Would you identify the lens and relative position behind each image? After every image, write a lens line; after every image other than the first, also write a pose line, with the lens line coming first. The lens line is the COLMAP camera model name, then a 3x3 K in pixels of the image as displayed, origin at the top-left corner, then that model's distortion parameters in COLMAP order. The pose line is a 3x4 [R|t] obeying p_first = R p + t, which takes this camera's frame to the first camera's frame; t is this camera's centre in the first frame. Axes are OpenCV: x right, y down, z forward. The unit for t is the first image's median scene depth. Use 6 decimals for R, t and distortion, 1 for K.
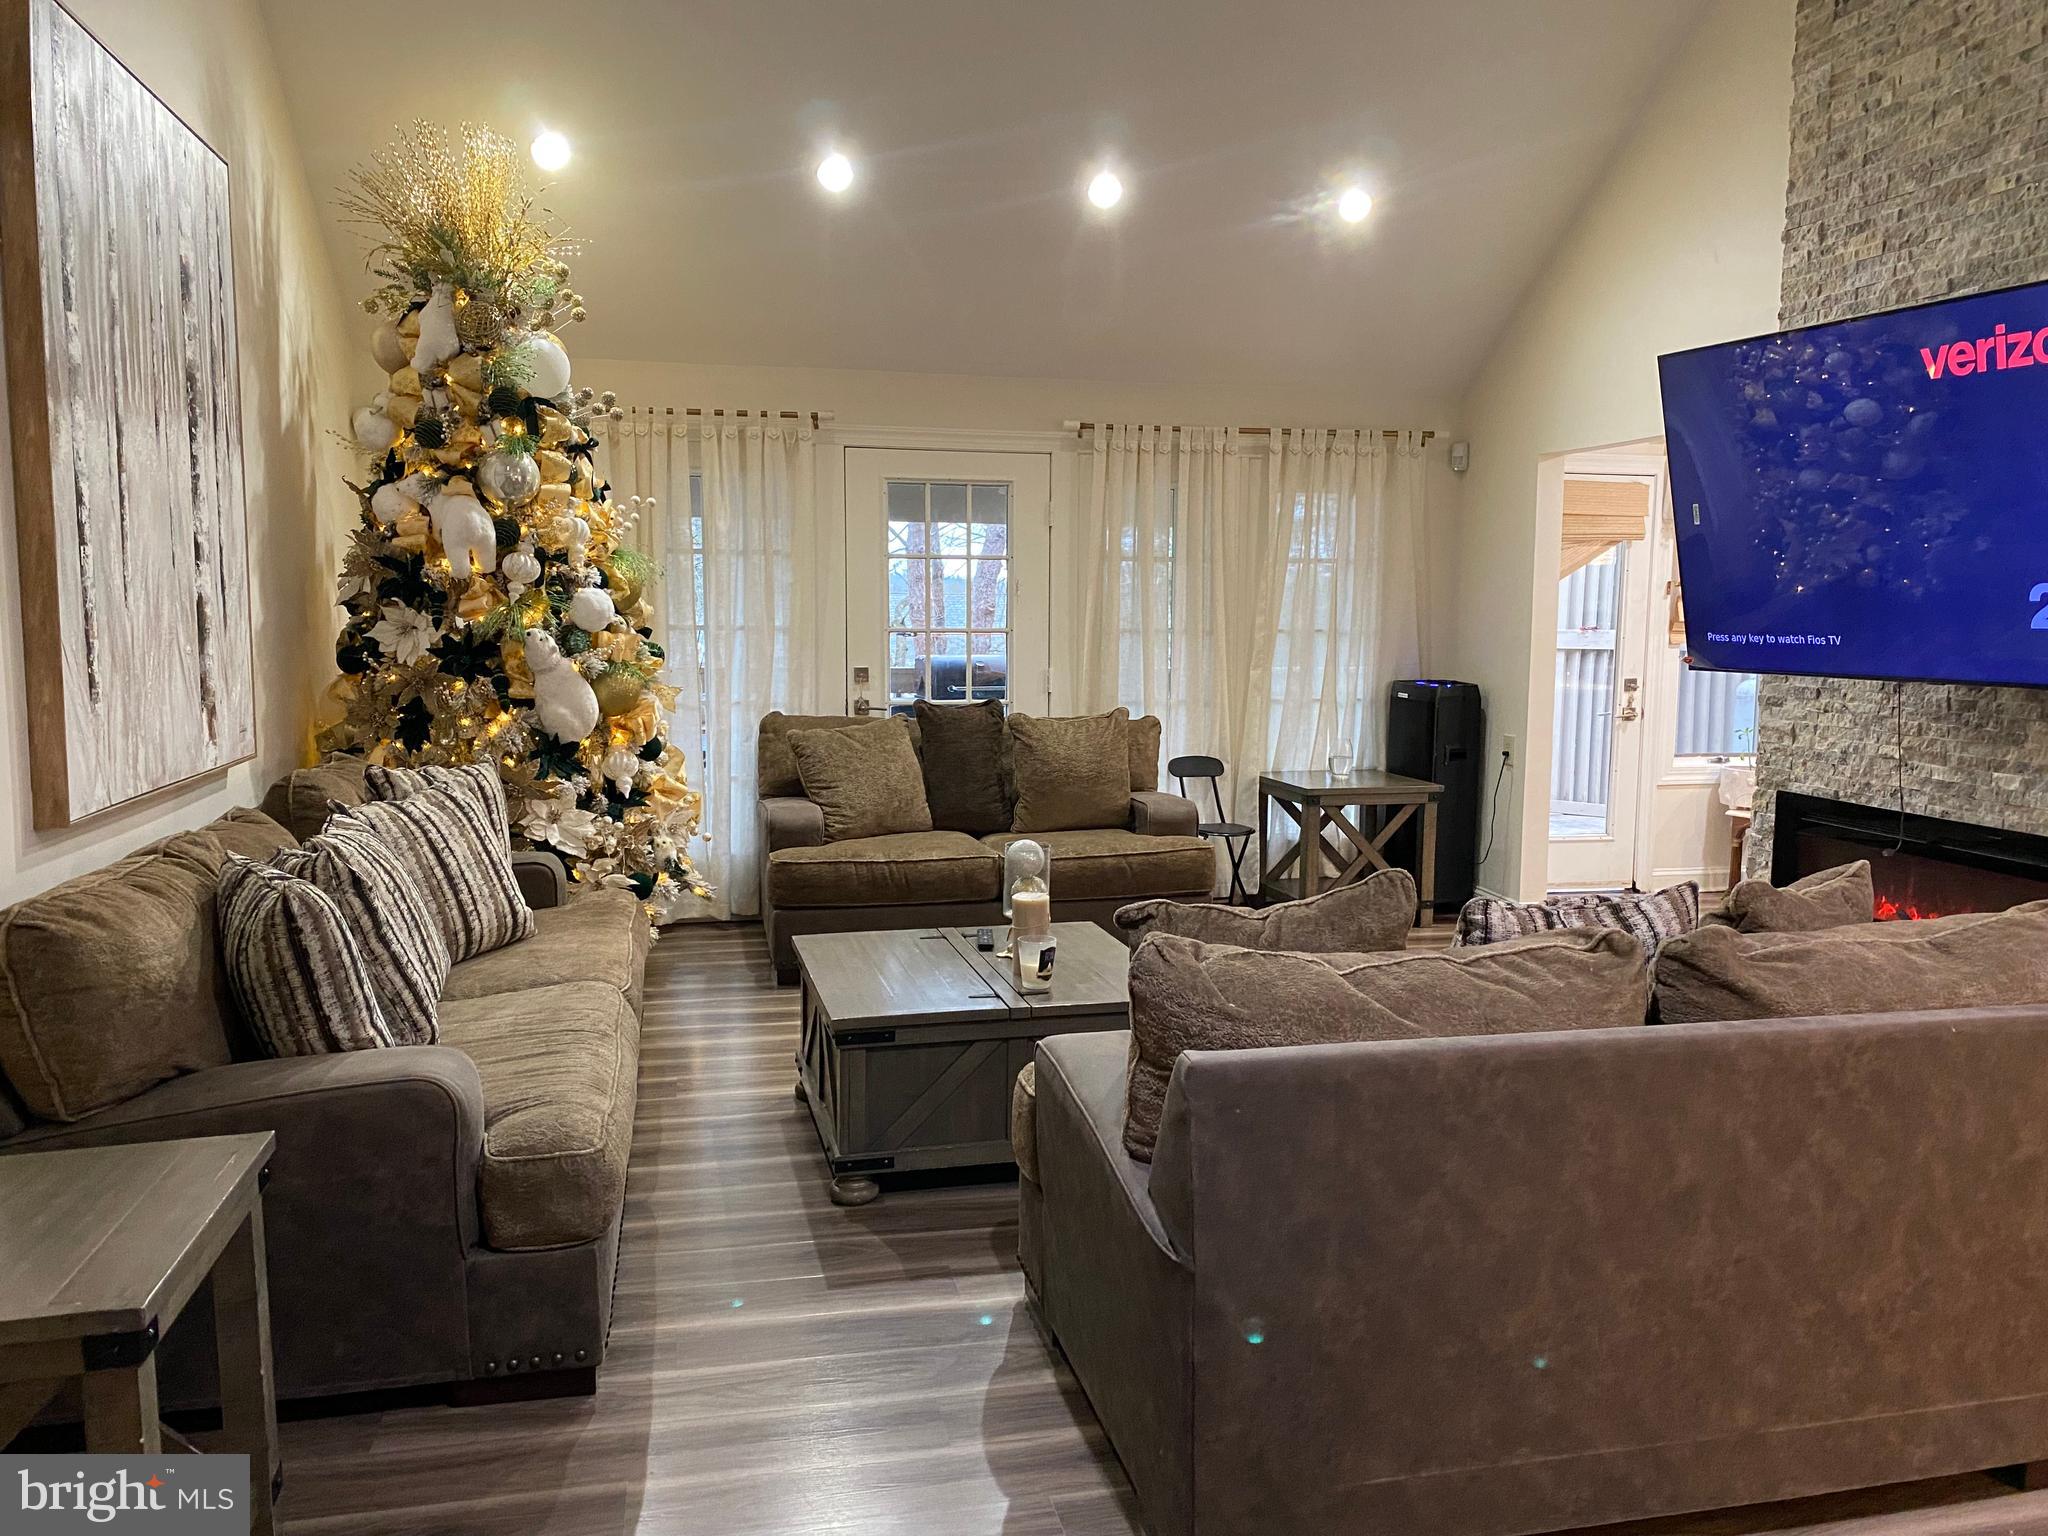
lens RADIAL K [[1591.0, 0, 1032.8], [0, 1591.0, 757.2], [0, 0, 1]] dist [0.007307, 0.008210]
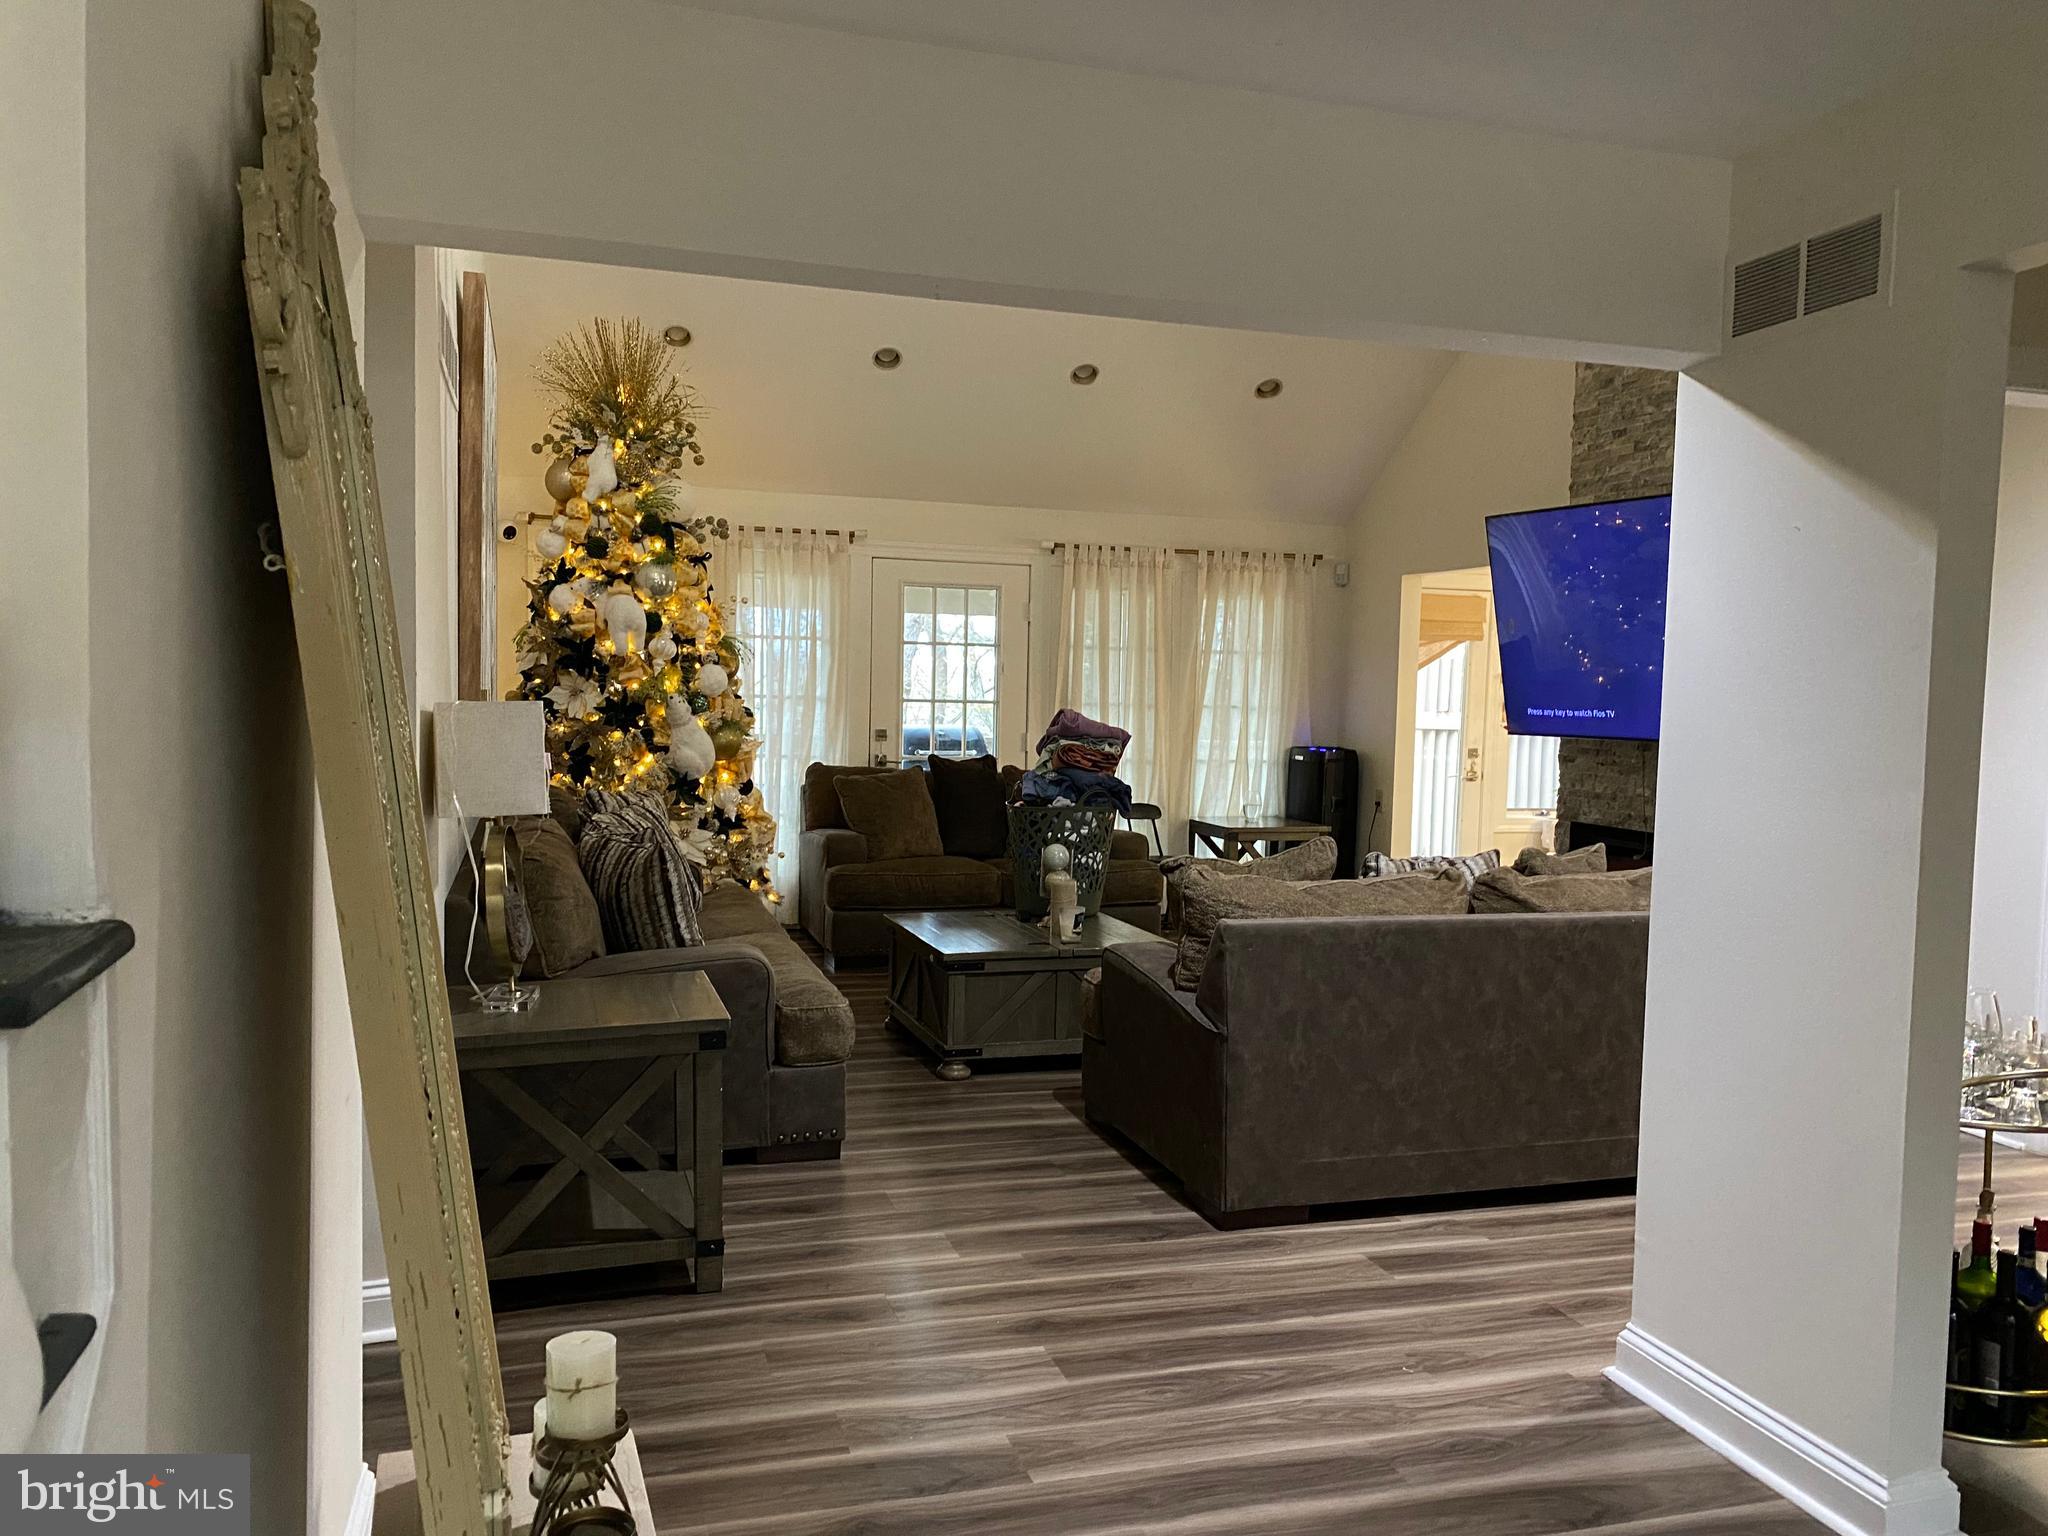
lens RADIAL K [[1588.2, 0, 1024.0], [0, 1588.2, 768.0], [0, 0, 1]] dist [0.078035, -0.112939]
pose [[0.996959, 0.011987, 0.077000, -0.120148], [-0.008489, 0.998924, -0.045601, 0.040914], [-0.077464, 0.044809, 0.995988, -0.361254]]
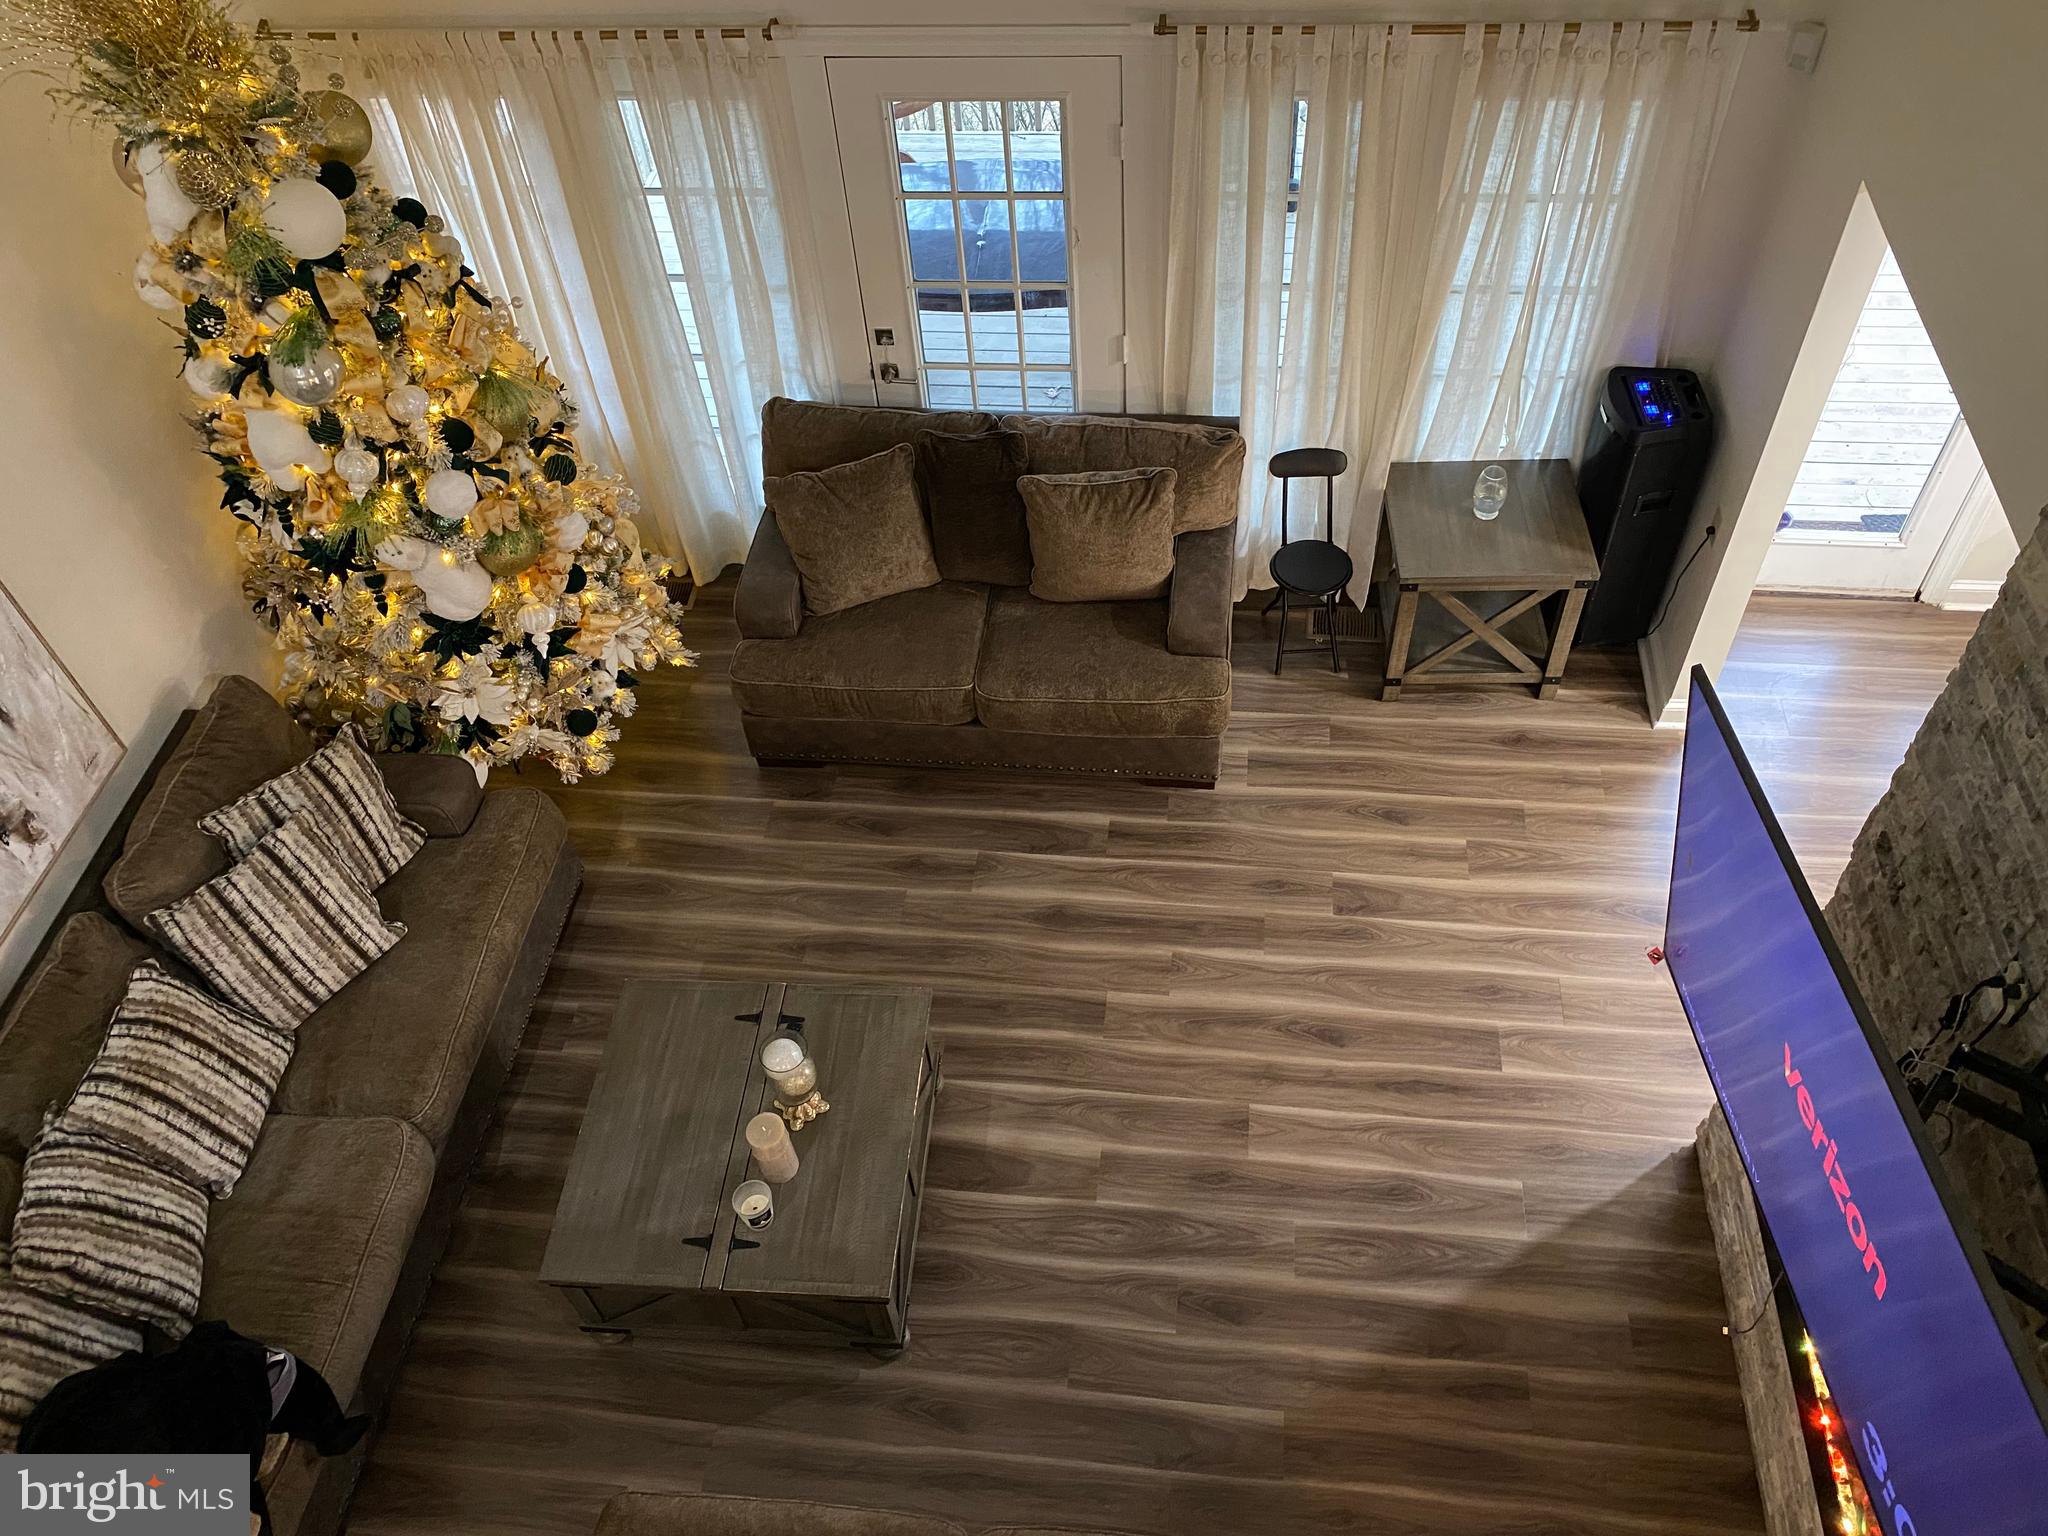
lens RADIAL K [[1591.0, 0, 1032.8], [0, 1591.0, 757.2], [0, 0, 1]] dist [0.007307, 0.008210]
pose [[0.943690, 0.200809, -0.262917, 0.284262], [0.038728, 0.722198, 0.690602, -0.589050], [0.328556, -0.661896, 0.673754, 0.438122]]
